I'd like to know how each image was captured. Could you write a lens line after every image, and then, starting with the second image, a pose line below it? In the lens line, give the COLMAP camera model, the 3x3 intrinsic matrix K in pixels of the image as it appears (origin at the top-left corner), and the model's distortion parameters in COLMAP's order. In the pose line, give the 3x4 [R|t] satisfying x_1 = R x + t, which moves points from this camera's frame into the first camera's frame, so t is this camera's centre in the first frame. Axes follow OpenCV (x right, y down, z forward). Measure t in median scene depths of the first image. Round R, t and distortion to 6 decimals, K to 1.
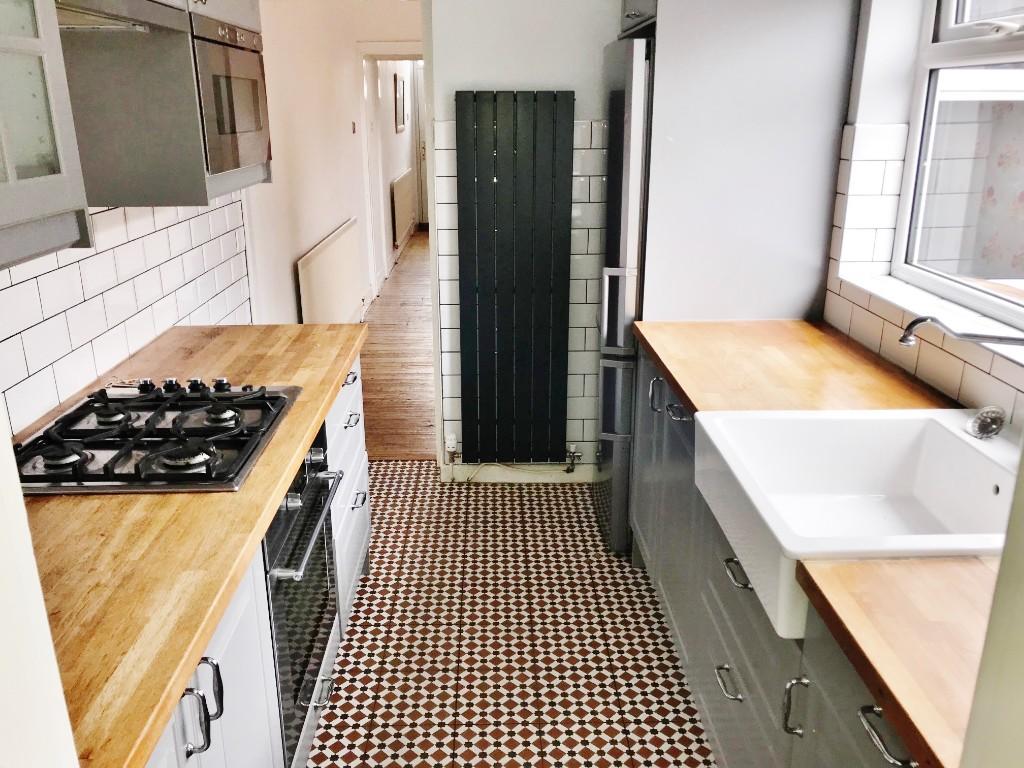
lens RADIAL K [[836.7, 0, 507.6], [0, 836.7, 386.8], [0, 0, 1]] dist [0.009973, 0.000248]
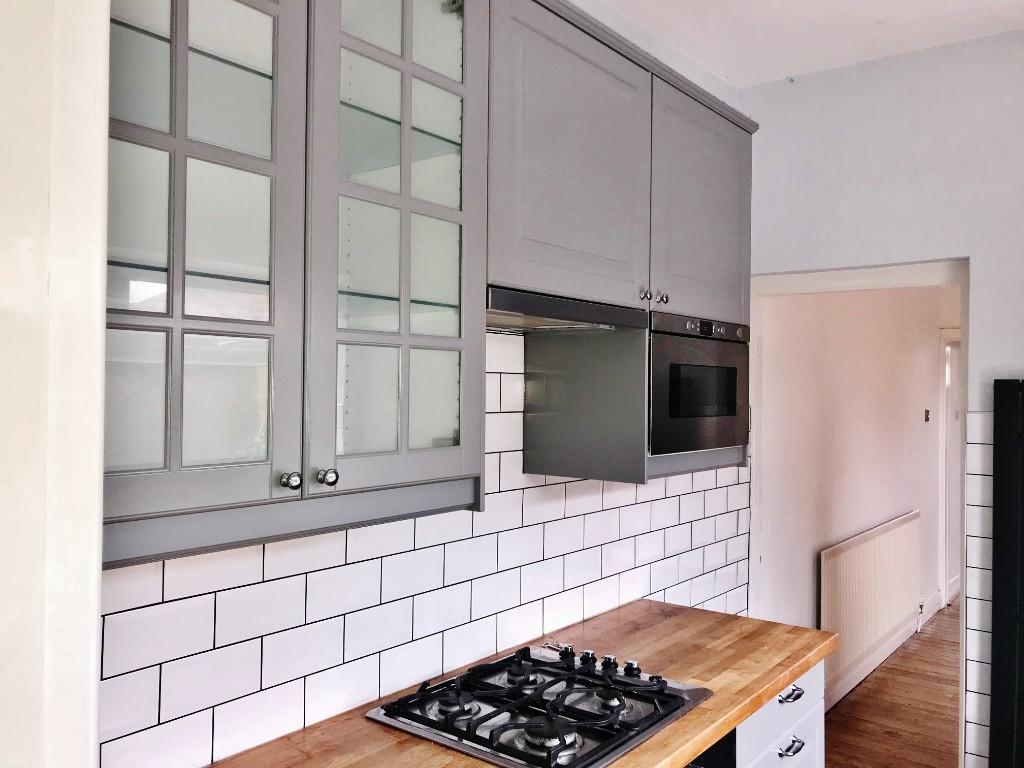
lens RADIAL K [[836.7, 0, 510.9], [0, 836.7, 374.2], [0, 0, 1]] dist [0.009973, 0.000248]
pose [[0.767039, -0.002642, -0.641595, 0.147886], [-0.214154, 0.941588, -0.259903, -0.036218], [0.604805, 0.336756, 0.721669, 0.103190]]
